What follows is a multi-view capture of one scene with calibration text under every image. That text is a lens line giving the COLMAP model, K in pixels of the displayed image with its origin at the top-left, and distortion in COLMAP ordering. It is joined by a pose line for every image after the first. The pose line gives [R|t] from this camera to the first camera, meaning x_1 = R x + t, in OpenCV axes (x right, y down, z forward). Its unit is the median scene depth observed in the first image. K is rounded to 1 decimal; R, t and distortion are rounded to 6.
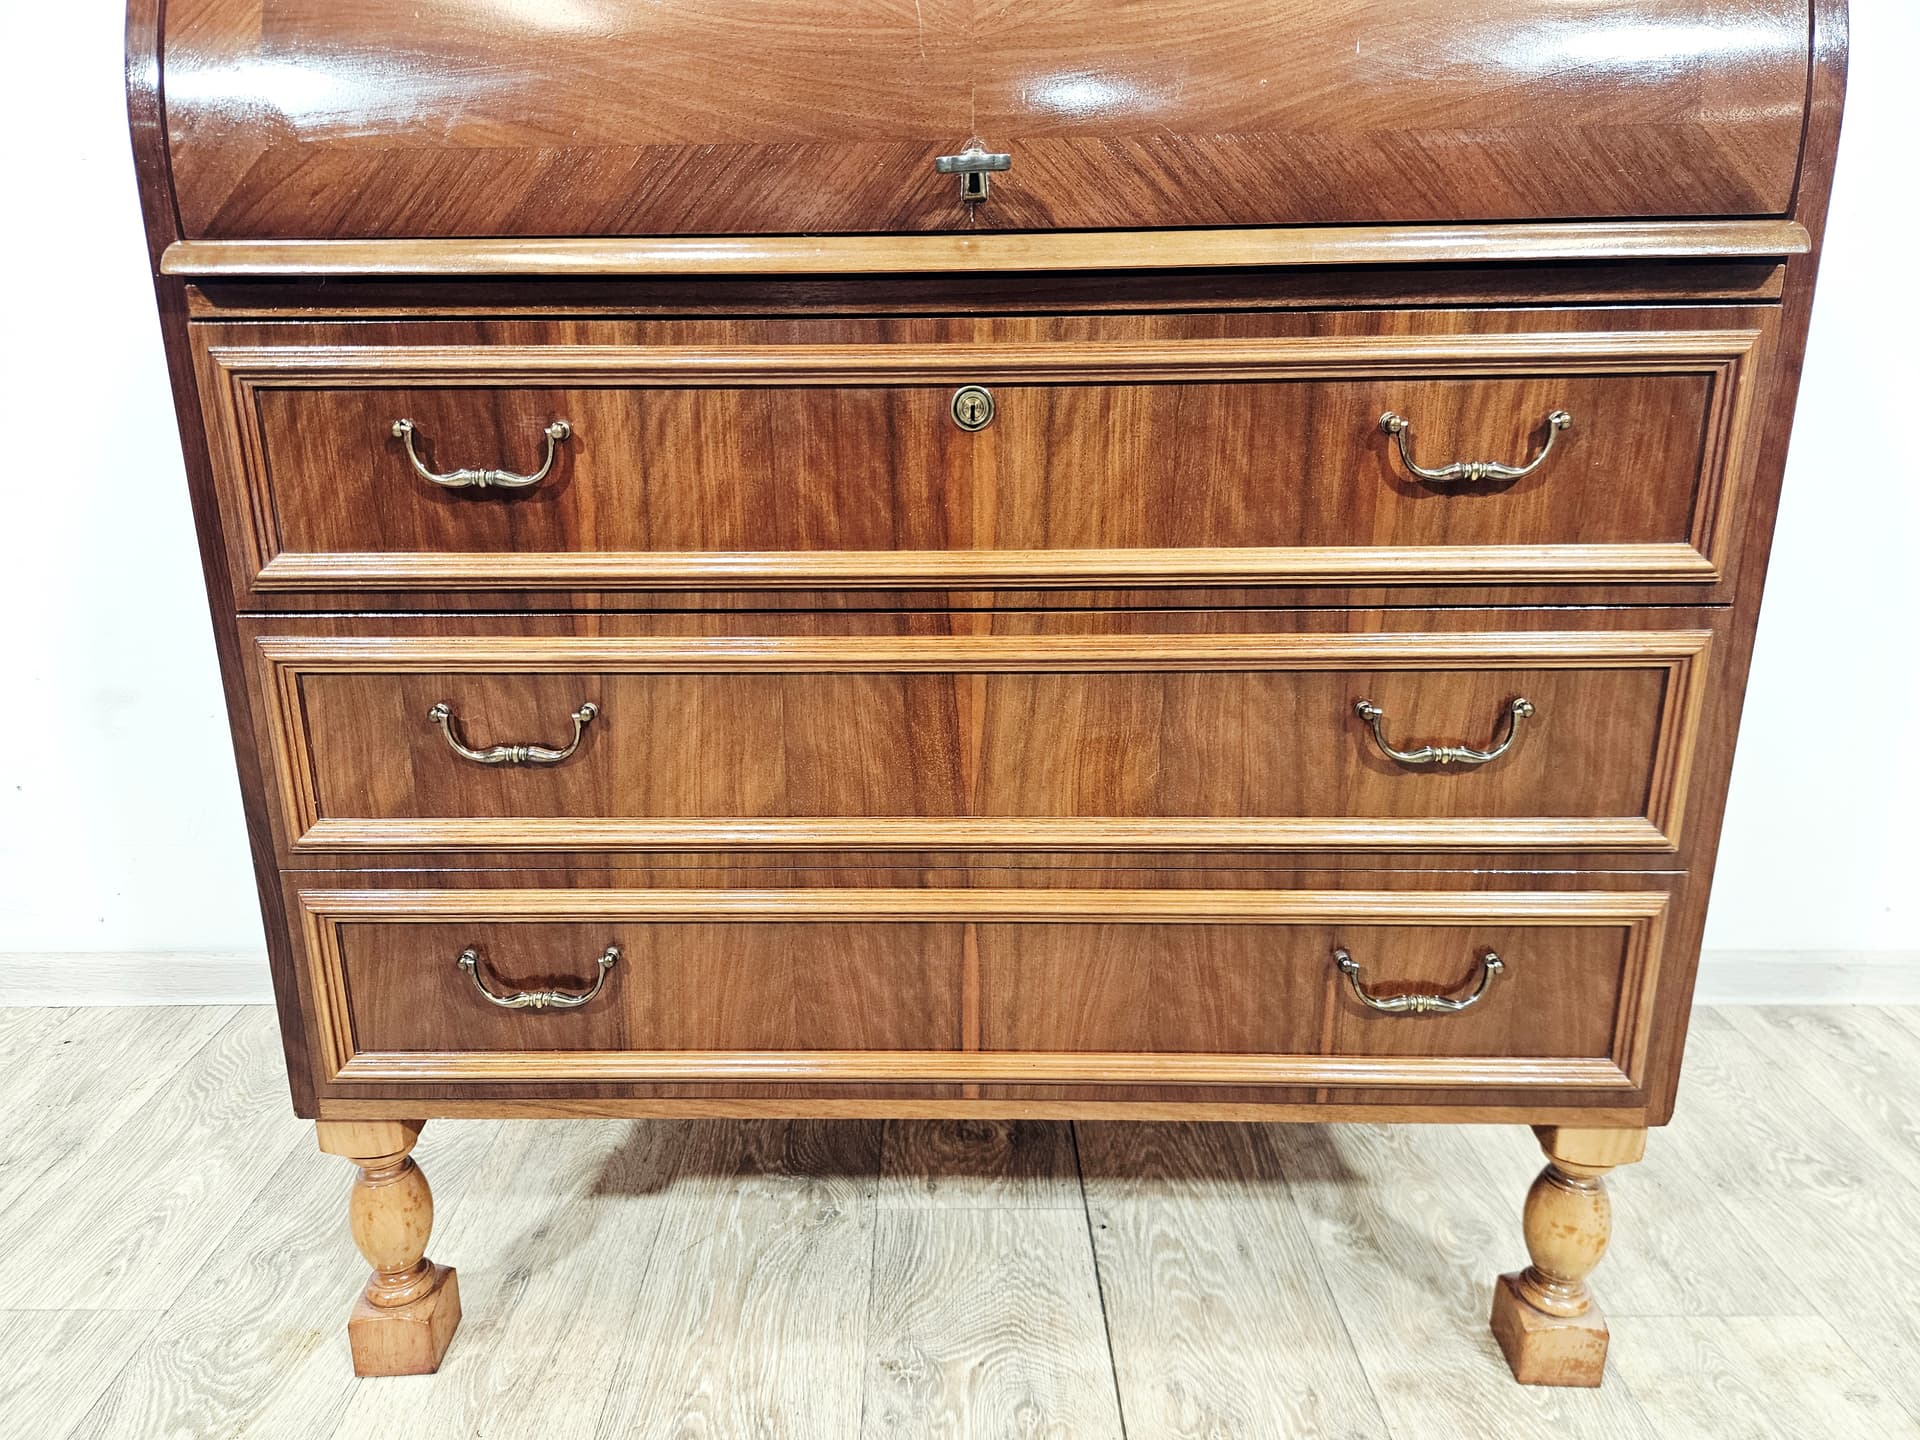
lens RADIAL K [[1302.6, 0, 934.8], [0, 1302.6, 703.6], [0, 0, 1]] dist [0.044891, -0.044808]
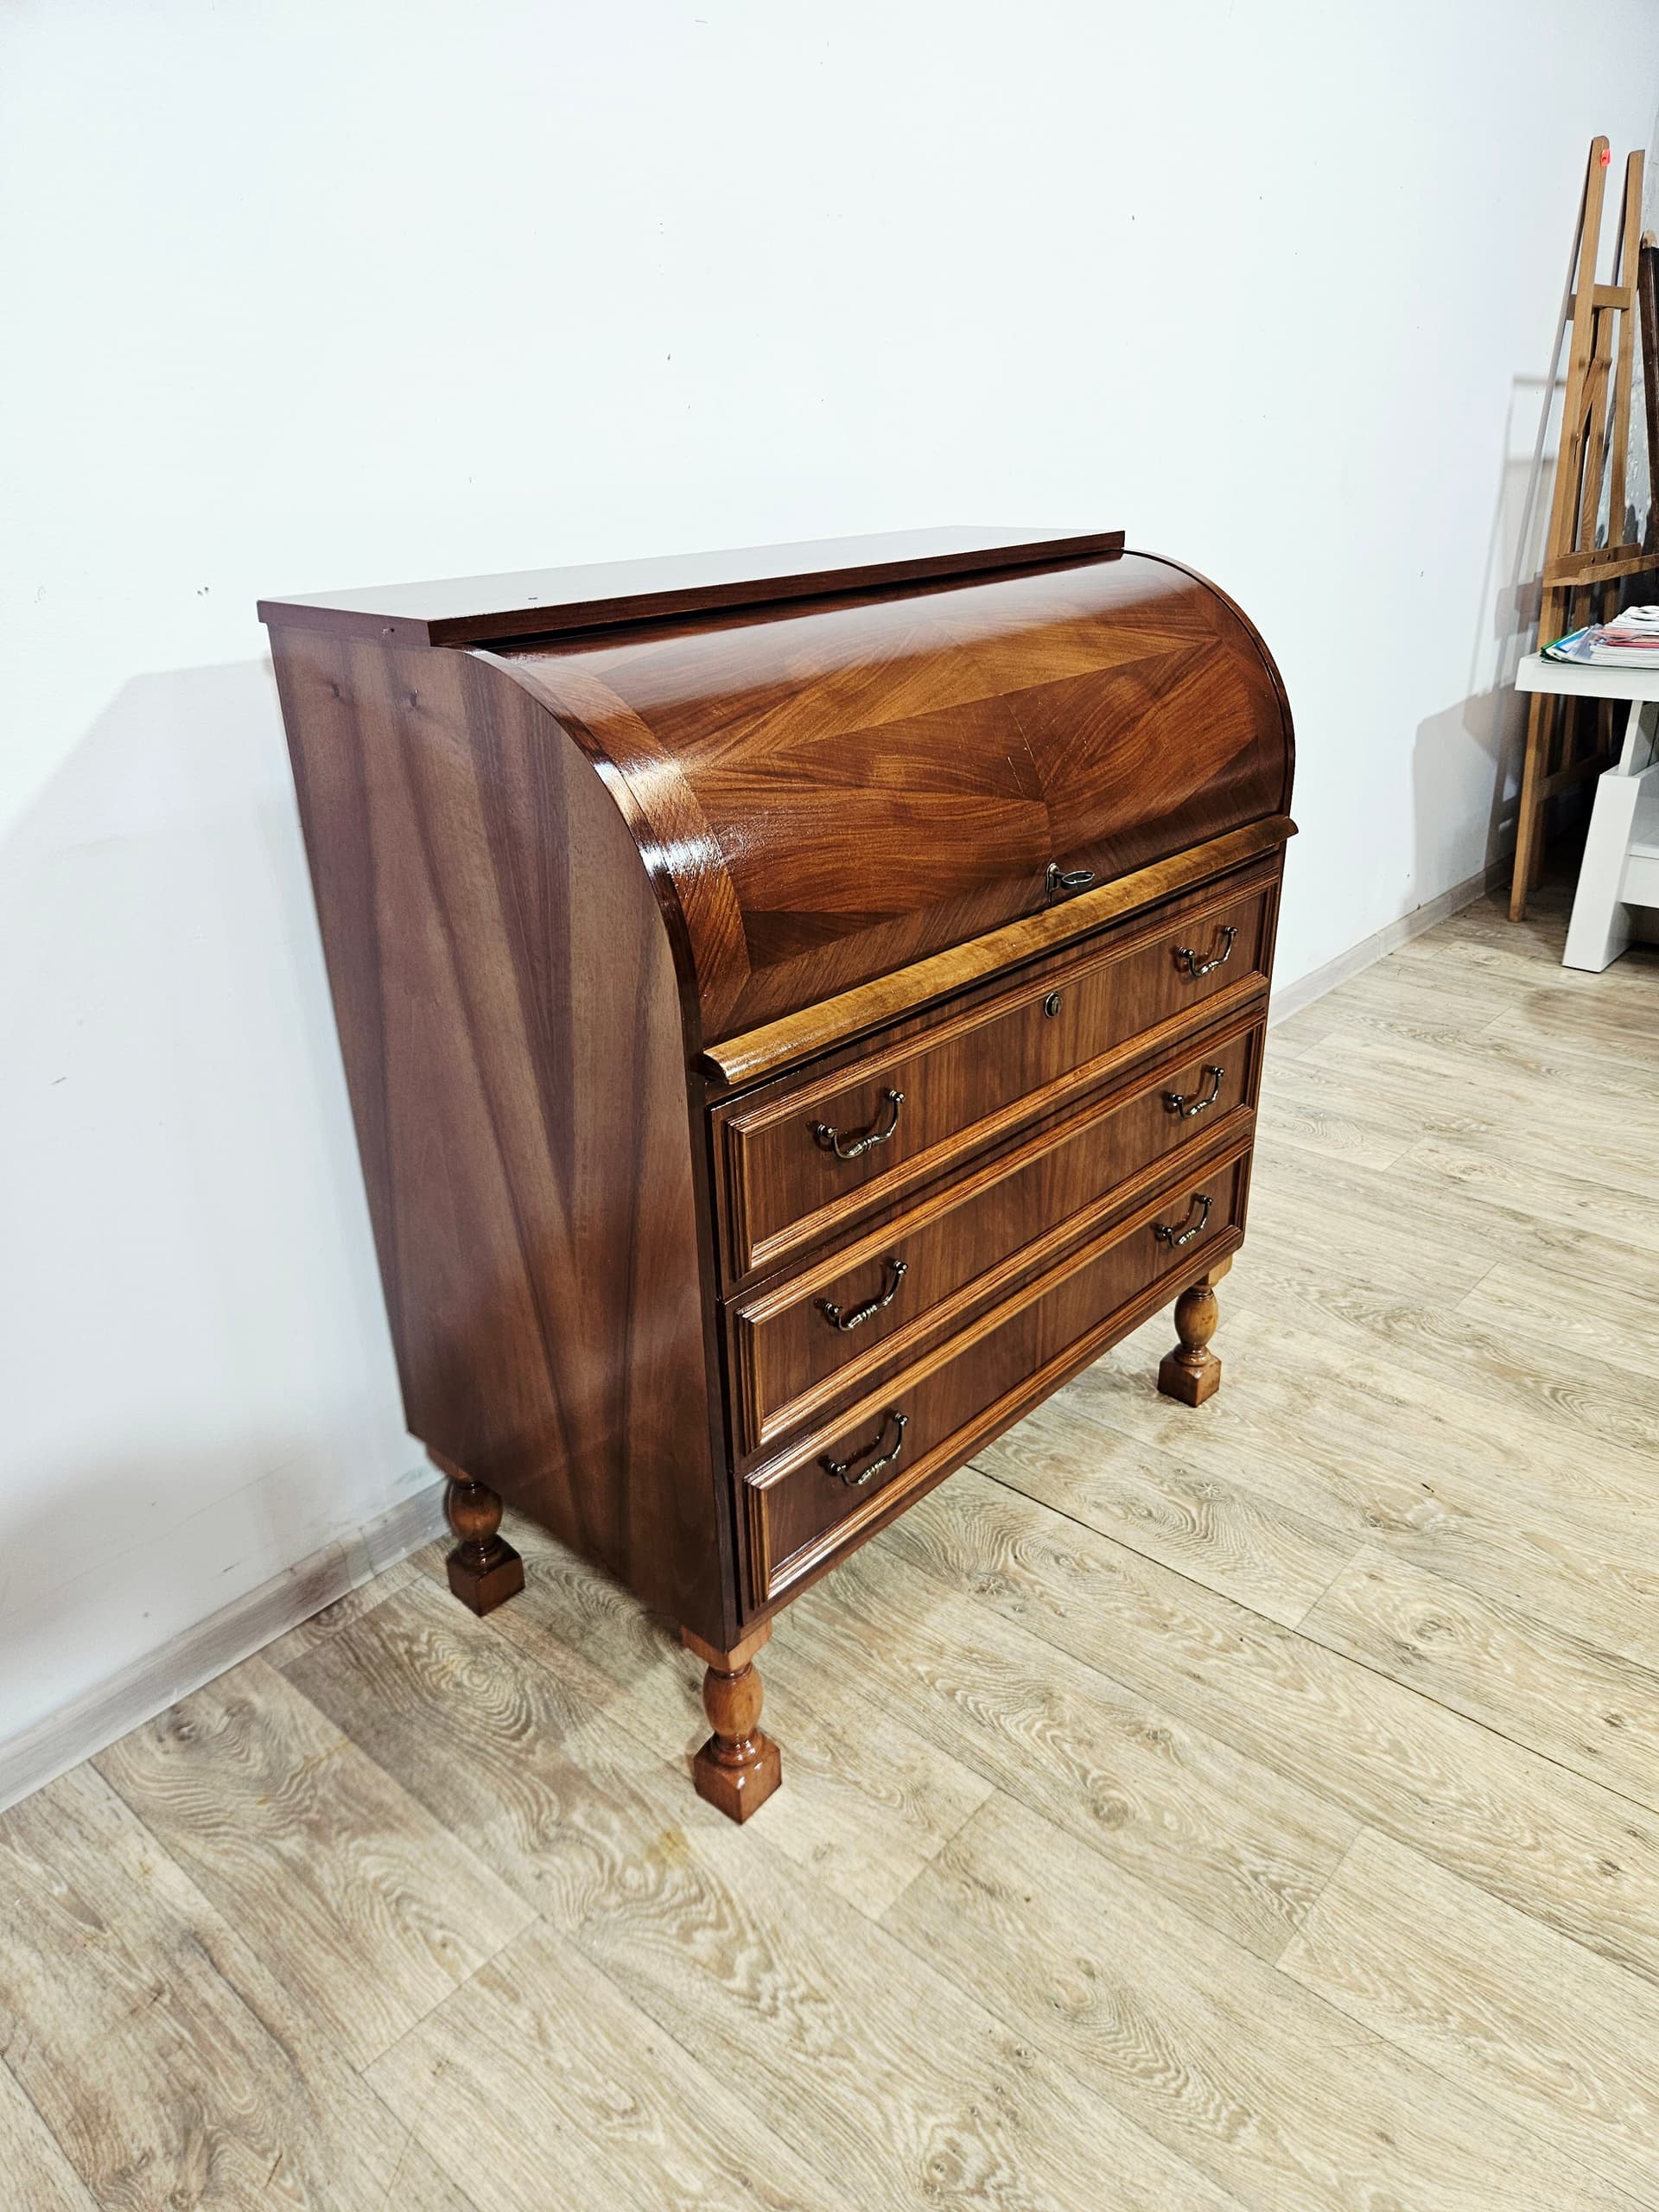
lens RADIAL K [[1500.7, 0, 834.1], [0, 1500.7, 1092.2], [0, 0, 1]] dist [0.044891, -0.044808]
pose [[0.656473, -0.318814, 0.683667, -1.182572], [0.223345, 0.947812, 0.227530, -0.490362], [-0.720527, 0.003327, 0.693419, -0.092107]]
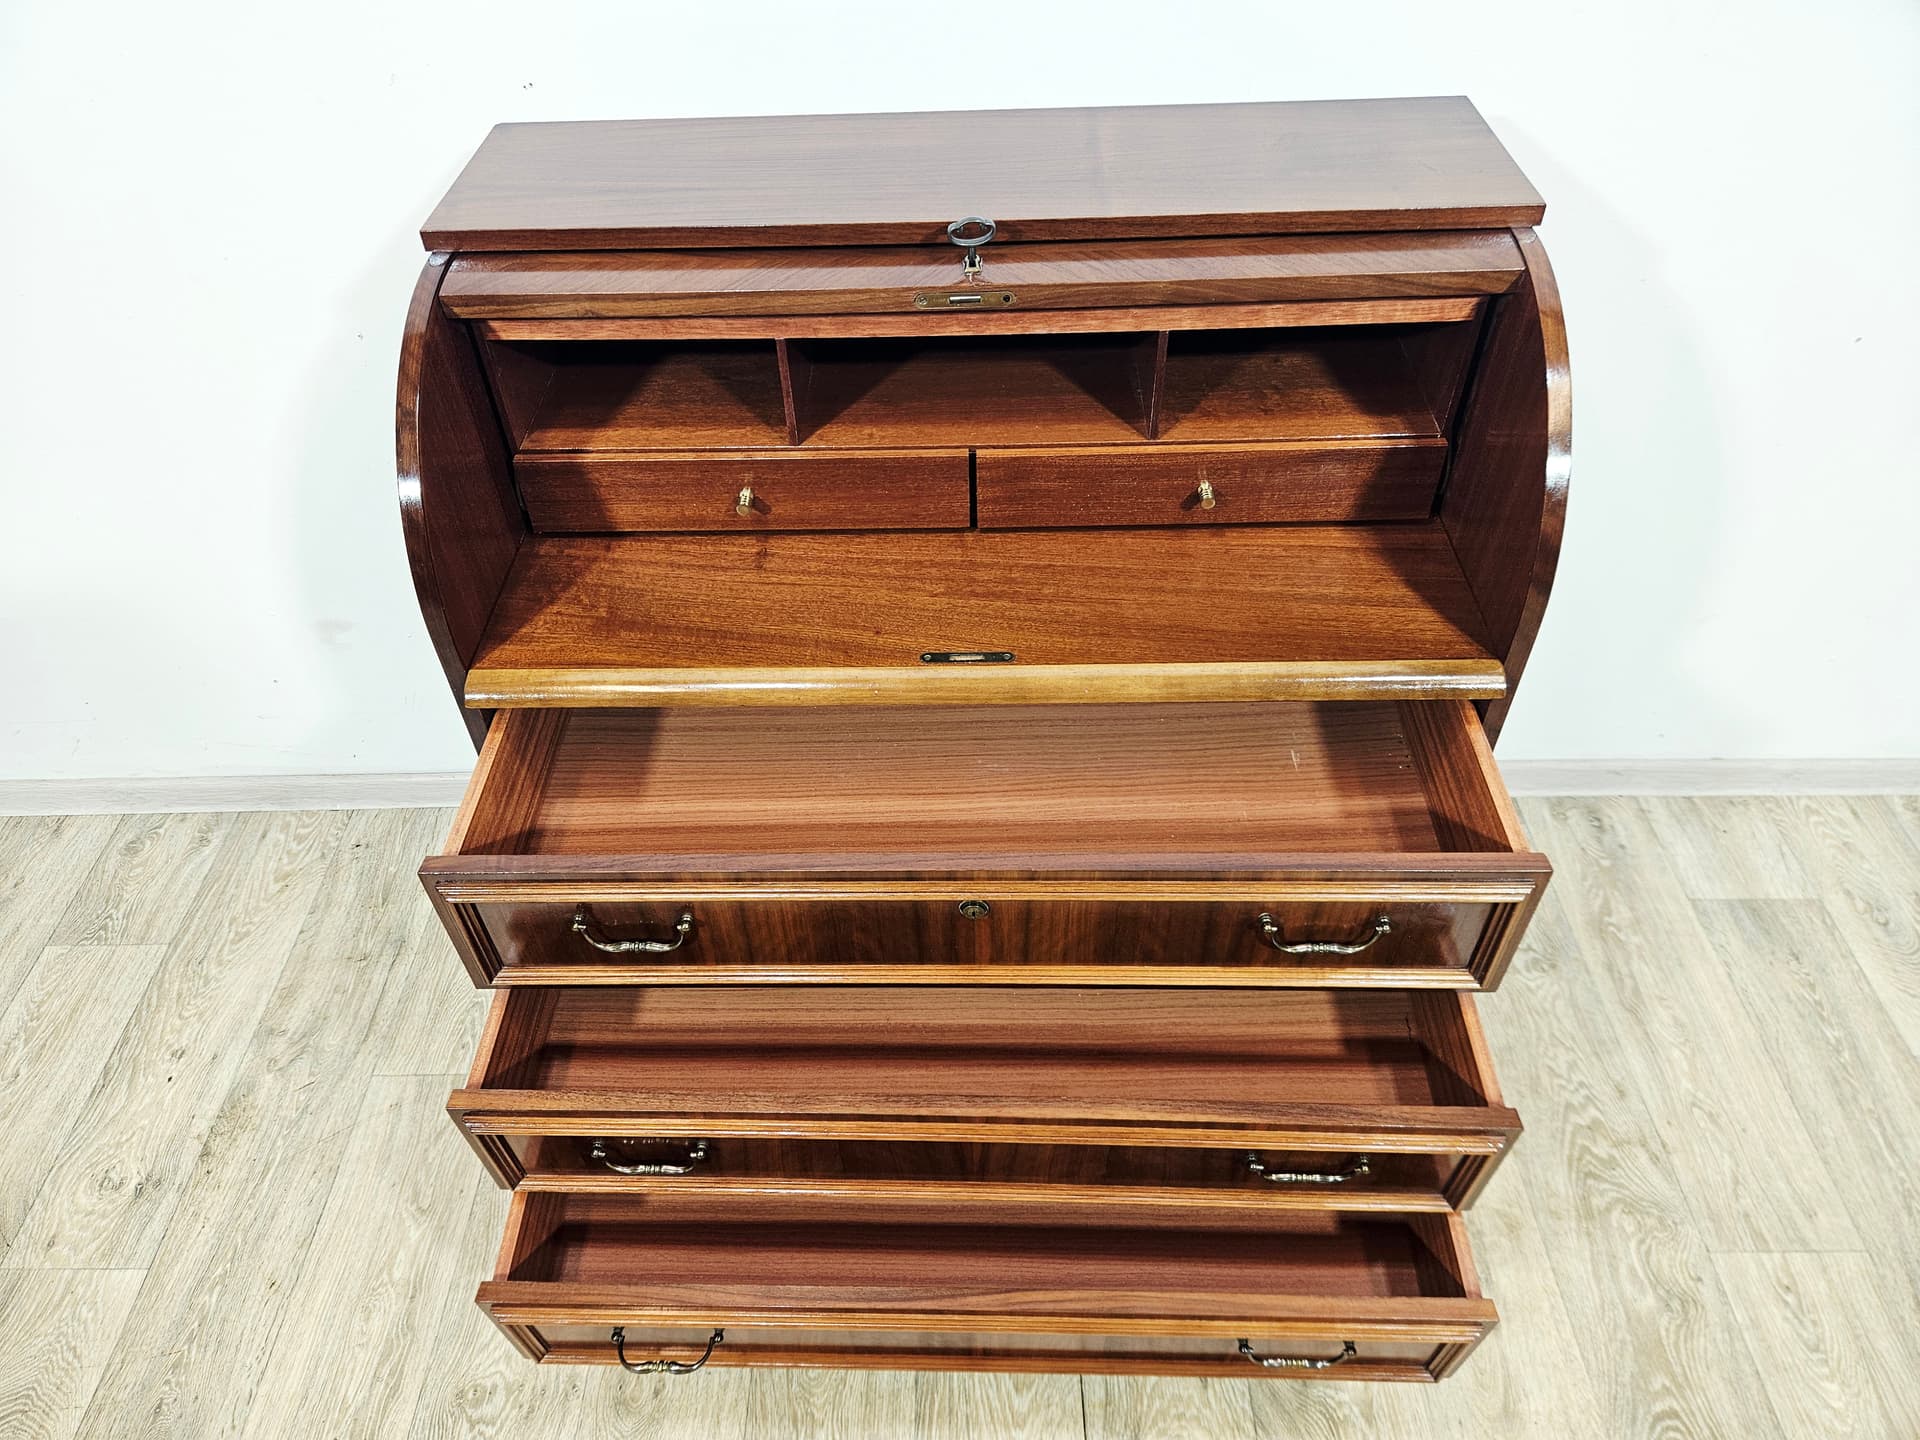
lens RADIAL K [[1302.6, 0, 932.8], [0, 1302.6, 716.4], [0, 0, 1]] dist [0.044891, -0.044808]
pose [[0.999608, -0.016355, -0.022713, 0.012029], [0.025001, 0.886575, 0.461909, -0.784788], [0.012582, -0.462296, 0.886636, -0.306425]]
